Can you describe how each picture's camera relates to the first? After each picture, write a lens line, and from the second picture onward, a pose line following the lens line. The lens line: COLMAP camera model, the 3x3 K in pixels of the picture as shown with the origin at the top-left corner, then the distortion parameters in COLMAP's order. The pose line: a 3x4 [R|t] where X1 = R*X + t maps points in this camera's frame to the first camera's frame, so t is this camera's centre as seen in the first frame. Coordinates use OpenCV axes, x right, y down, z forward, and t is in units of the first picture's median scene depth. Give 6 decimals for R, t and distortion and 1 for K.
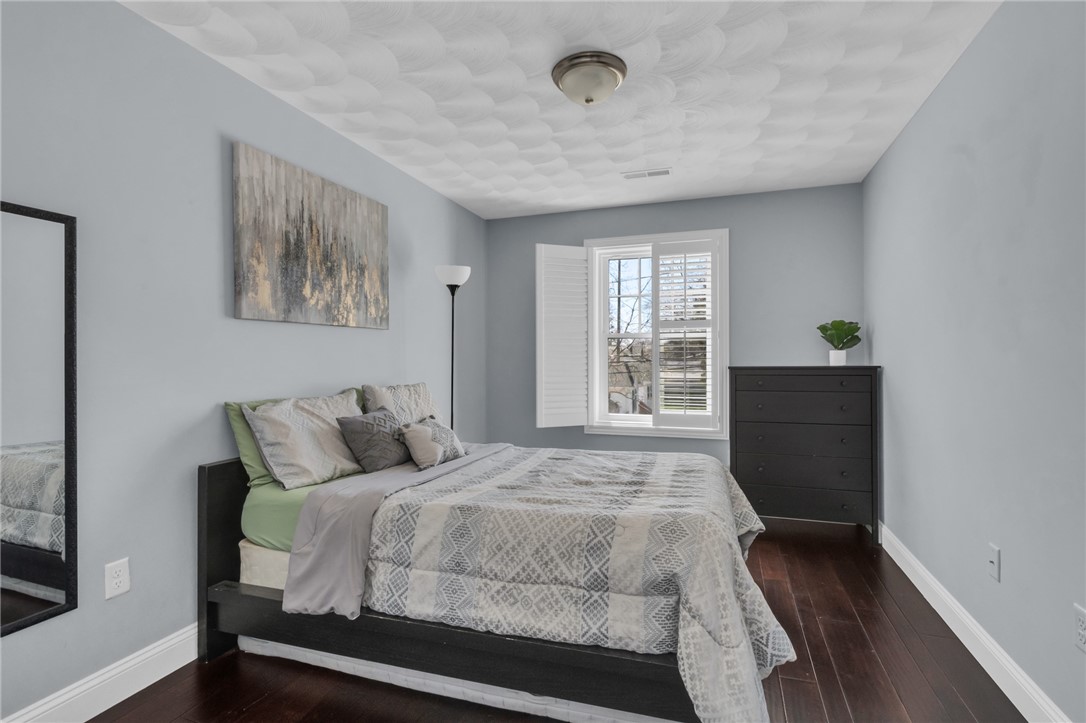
lens RADIAL K [[532.4, 0, 543.0], [0, 532.4, 361.5], [0, 0, 1]] dist [0.000599, 0.000288]
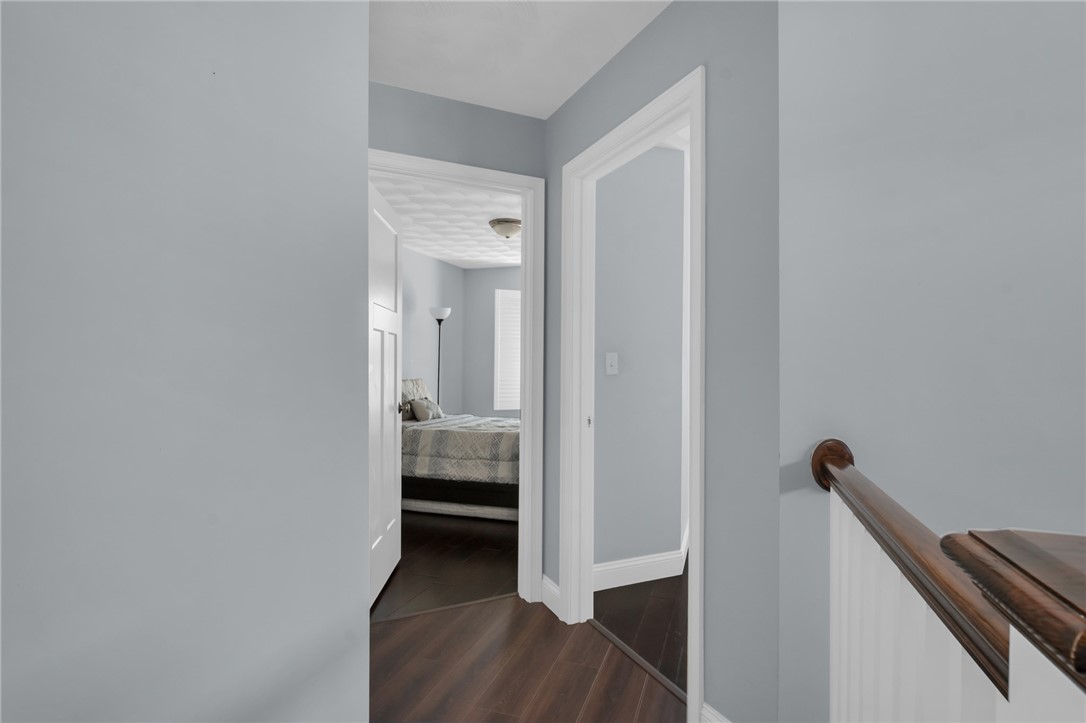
lens RADIAL K [[566.9, 0, 543.0], [0, 566.9, 361.5], [0, 0, 1]] dist [-0.001866, -0.000643]
pose [[0.999892, 0.013547, 0.005767, 0.188494], [-0.013511, 0.999889, -0.006245, -0.008541], [-0.005851, 0.006166, 0.999964, -1.003759]]
